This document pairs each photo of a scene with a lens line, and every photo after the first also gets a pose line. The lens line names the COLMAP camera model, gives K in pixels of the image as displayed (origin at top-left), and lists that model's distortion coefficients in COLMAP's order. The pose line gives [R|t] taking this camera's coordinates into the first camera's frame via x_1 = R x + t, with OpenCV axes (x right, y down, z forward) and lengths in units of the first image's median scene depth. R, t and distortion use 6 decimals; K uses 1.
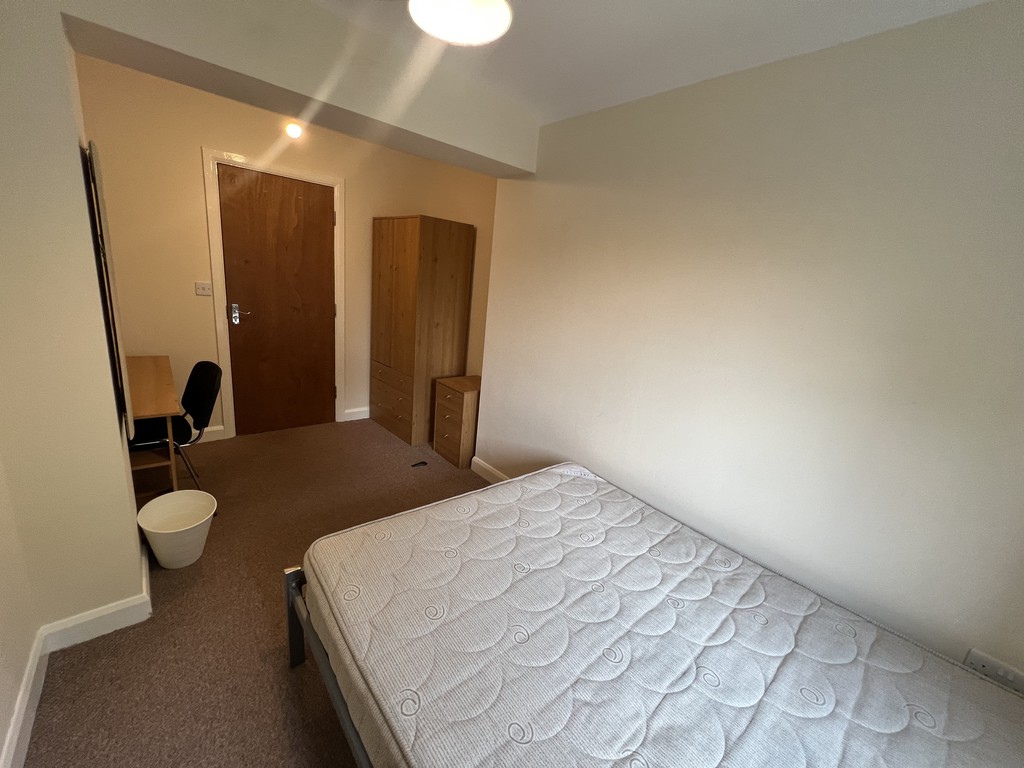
lens RADIAL K [[410.7, 0, 509.4], [0, 410.7, 383.0], [0, 0, 1]] dist [0.002092, 0.000233]
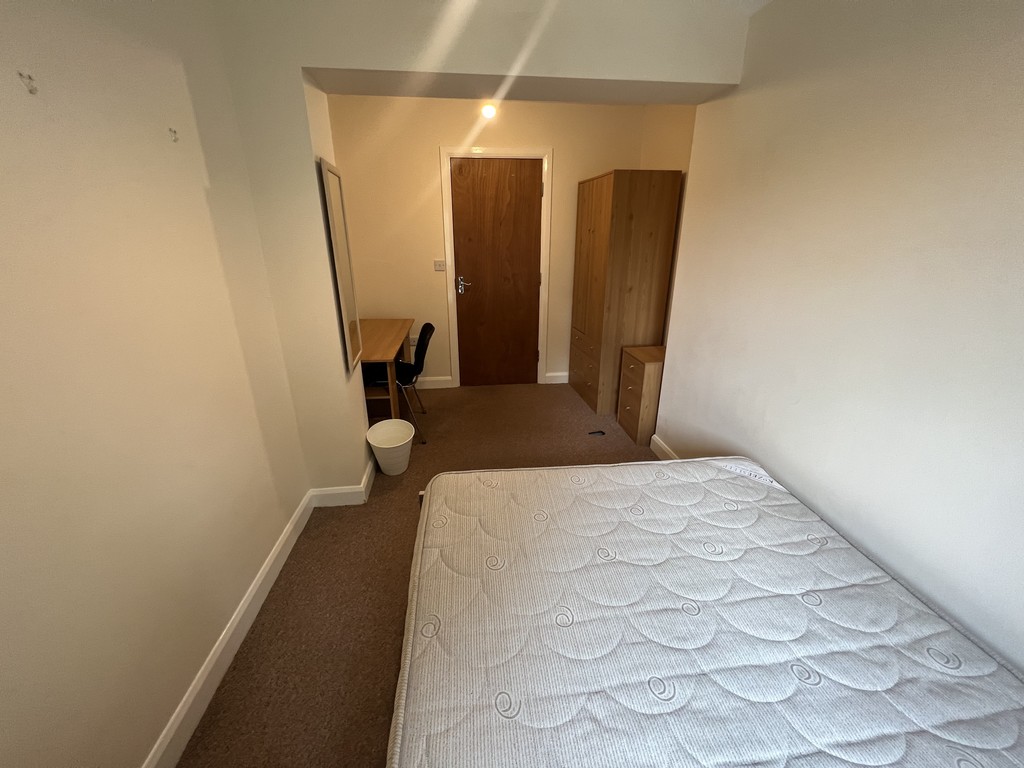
lens RADIAL K [[410.7, 0, 510.0], [0, 410.7, 382.6], [0, 0, 1]] dist [0.002092, 0.000233]
pose [[0.824432, 0.094986, -0.557933, 0.236193], [-0.058195, 0.994818, 0.083372, 0.012260], [0.562961, -0.036265, 0.825688, 0.116361]]
